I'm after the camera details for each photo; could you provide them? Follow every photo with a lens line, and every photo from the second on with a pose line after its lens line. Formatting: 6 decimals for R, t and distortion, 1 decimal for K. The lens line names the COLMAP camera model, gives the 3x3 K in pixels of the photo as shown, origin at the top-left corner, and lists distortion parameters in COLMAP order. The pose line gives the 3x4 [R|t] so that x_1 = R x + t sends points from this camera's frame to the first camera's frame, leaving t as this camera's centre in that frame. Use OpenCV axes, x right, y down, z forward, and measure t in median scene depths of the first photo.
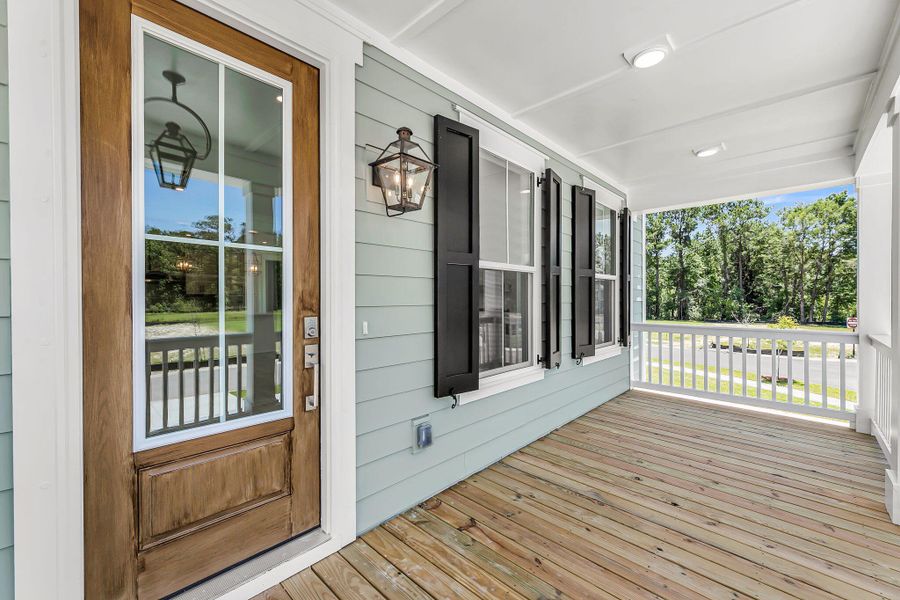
lens RADIAL K [[365.3, 0, 449.4], [0, 365.3, 300.1], [0, 0, 1]] dist [0.001060, -0.000286]
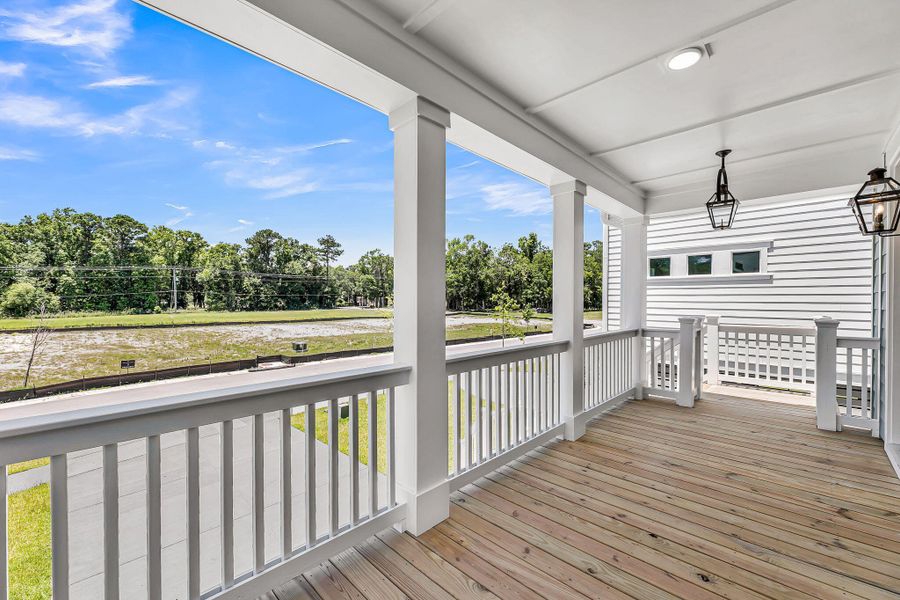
lens RADIAL K [[365.3, 0, 451.9], [0, 365.3, 301.5], [0, 0, 1]] dist [0.001060, -0.000286]
pose [[-0.999981, -0.003680, 0.004933, 1.165063], [-0.003635, 0.999953, 0.009024, -0.026654], [-0.004966, 0.009006, -0.999947, 1.990258]]
